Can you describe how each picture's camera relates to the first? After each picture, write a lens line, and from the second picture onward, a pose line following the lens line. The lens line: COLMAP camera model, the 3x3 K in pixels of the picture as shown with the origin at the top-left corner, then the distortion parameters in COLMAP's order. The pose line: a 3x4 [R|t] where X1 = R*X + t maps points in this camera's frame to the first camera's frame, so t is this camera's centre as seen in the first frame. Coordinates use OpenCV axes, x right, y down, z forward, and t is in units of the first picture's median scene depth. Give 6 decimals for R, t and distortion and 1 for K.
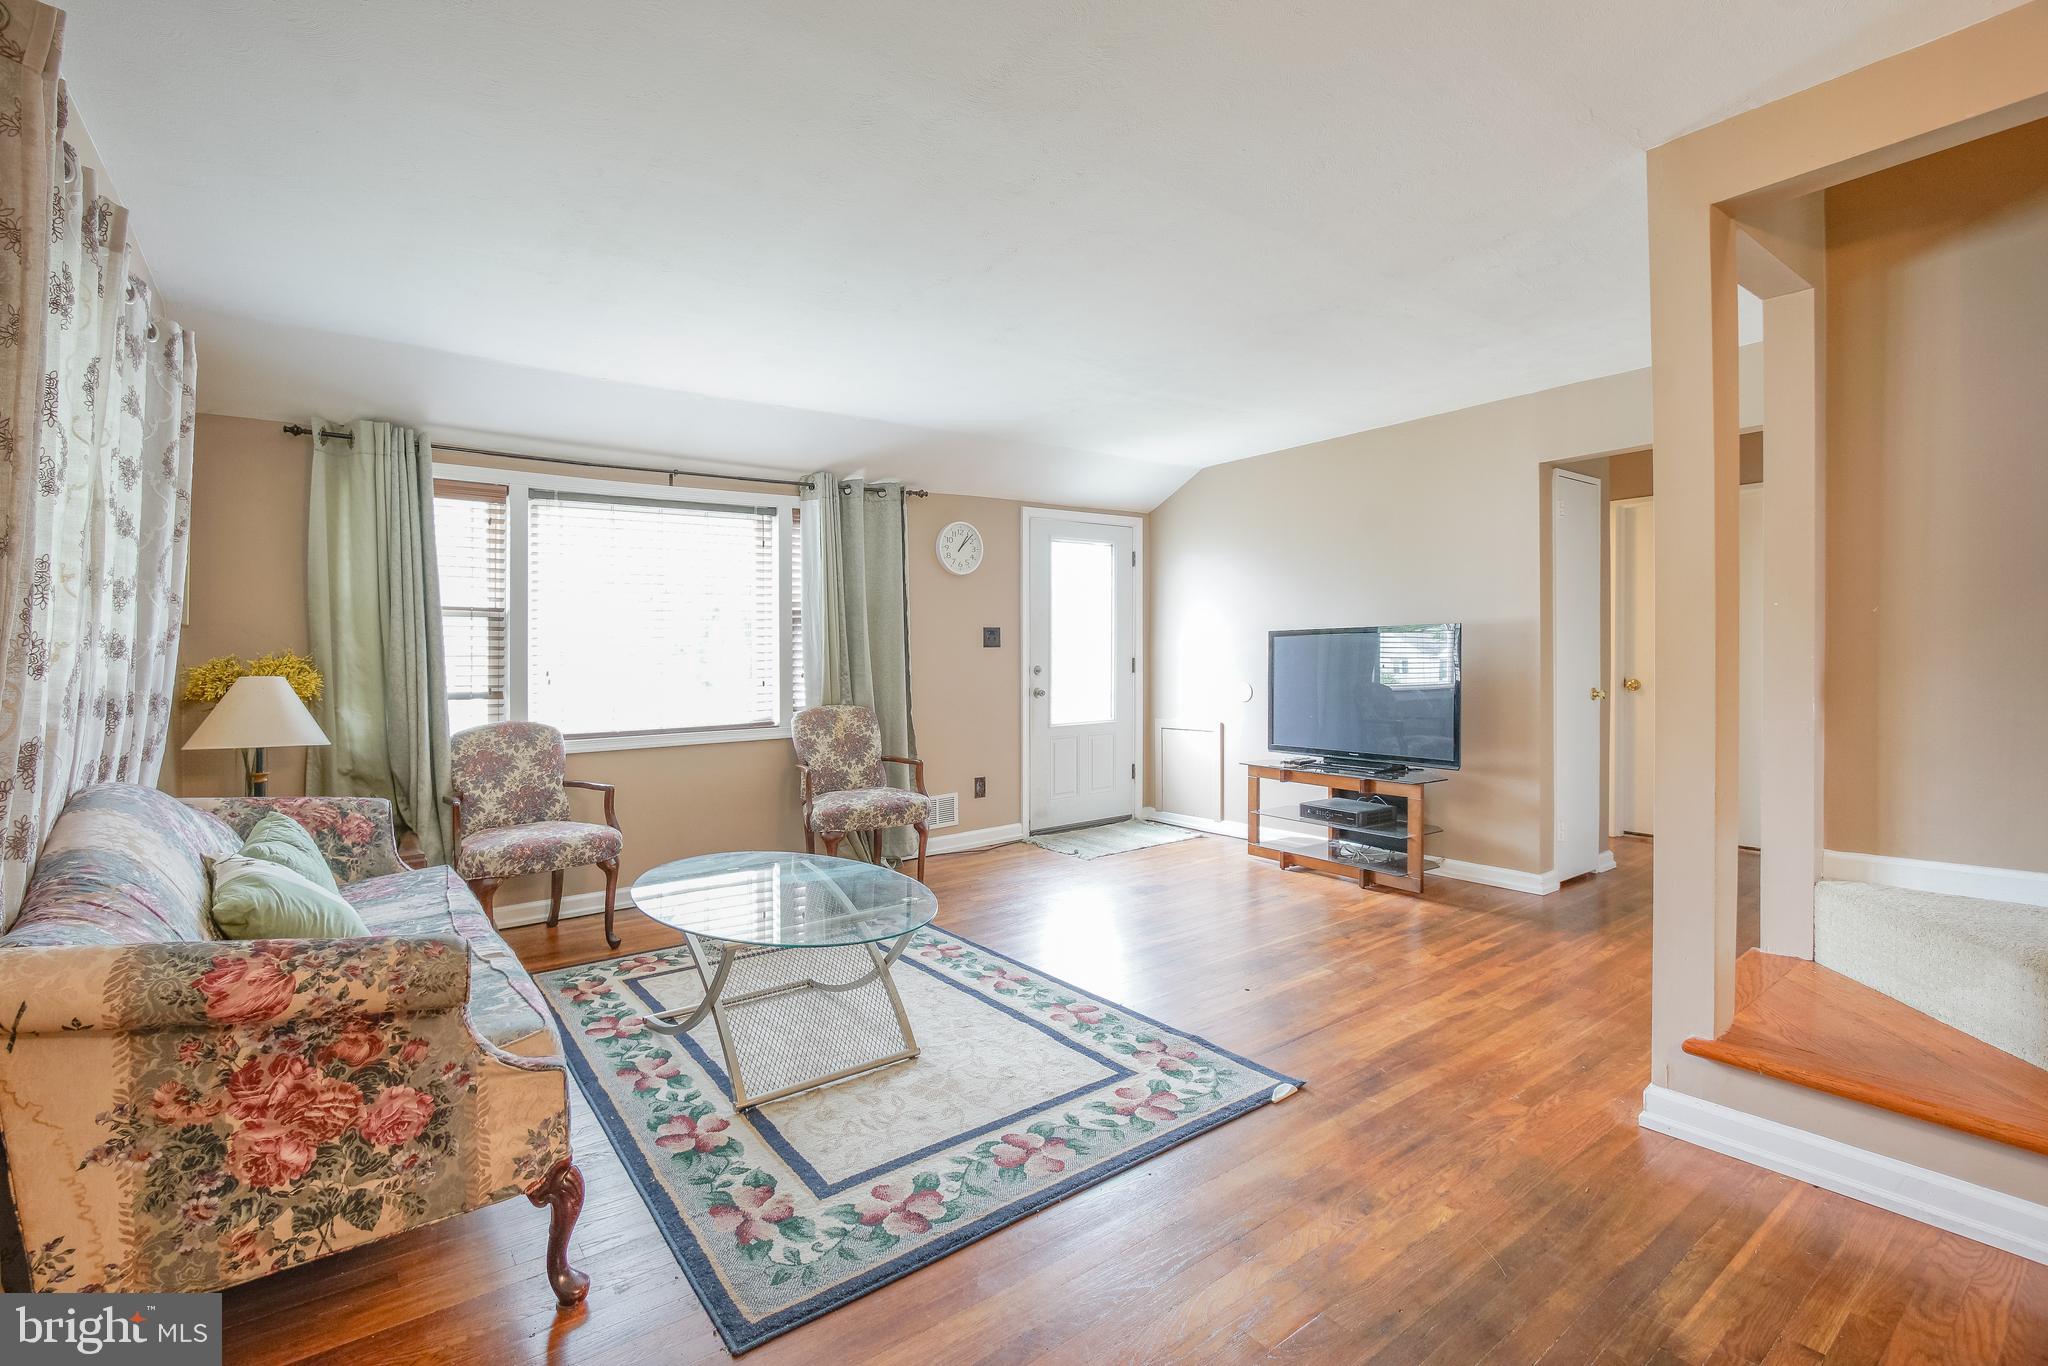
lens RADIAL K [[904.9, 0, 973.9], [0, 904.9, 667.6], [0, 0, 1]] dist [-0.021406, 0.004789]
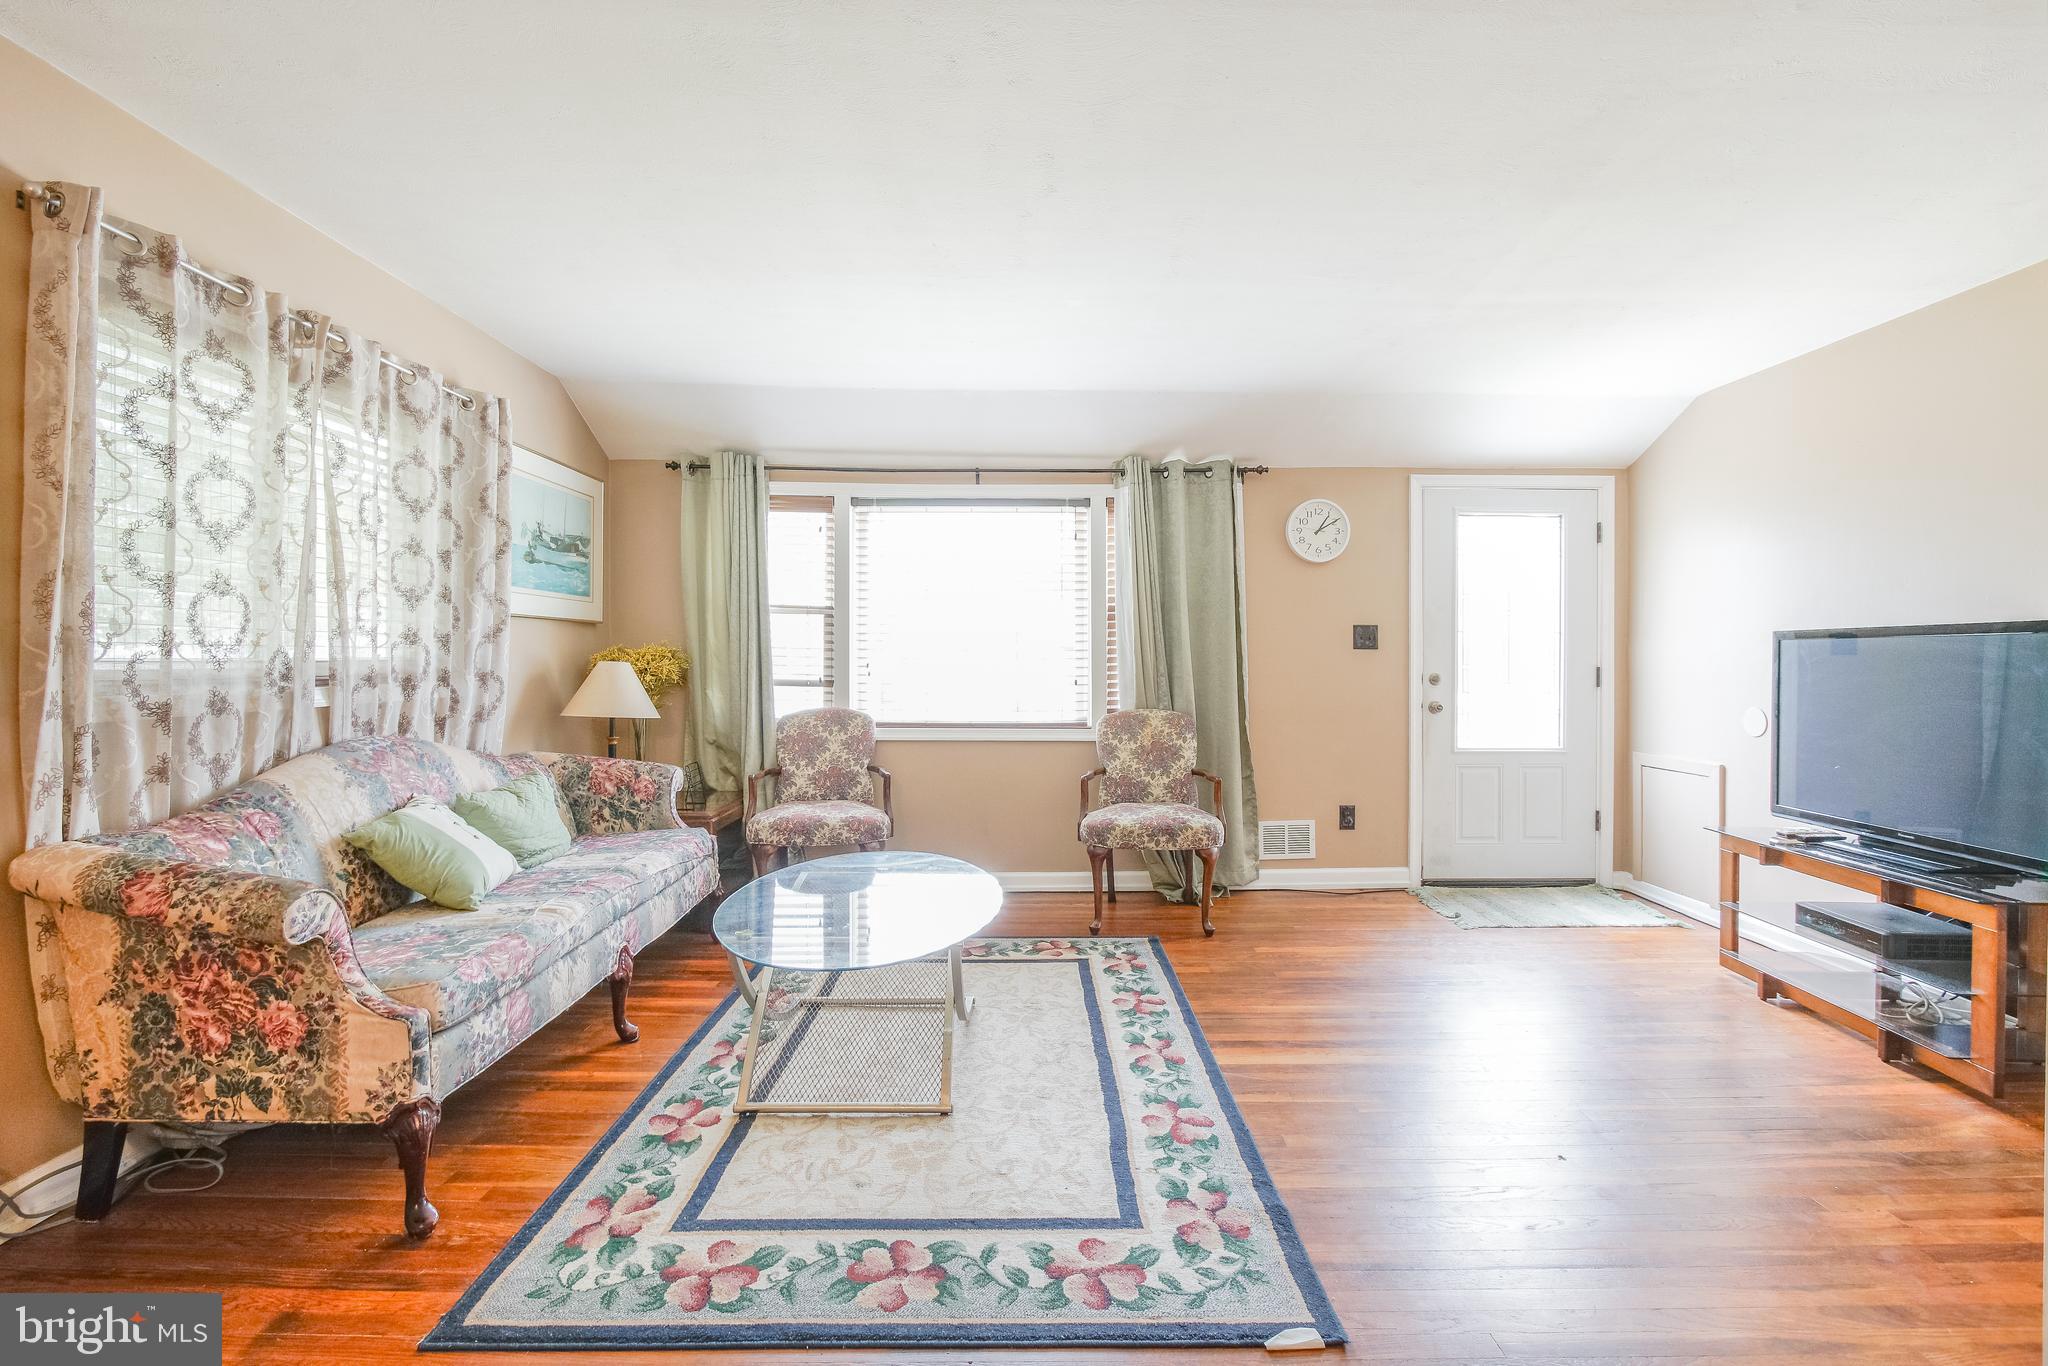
lens RADIAL K [[904.9, 0, 1032.5], [0, 904.9, 663.0], [0, 0, 1]] dist [-0.021406, 0.004789]
pose [[0.826127, 0.026406, -0.562864, 0.347130], [-0.027337, 0.999603, 0.006772, -0.010600], [0.562820, 0.009792, 0.826522, 0.228233]]
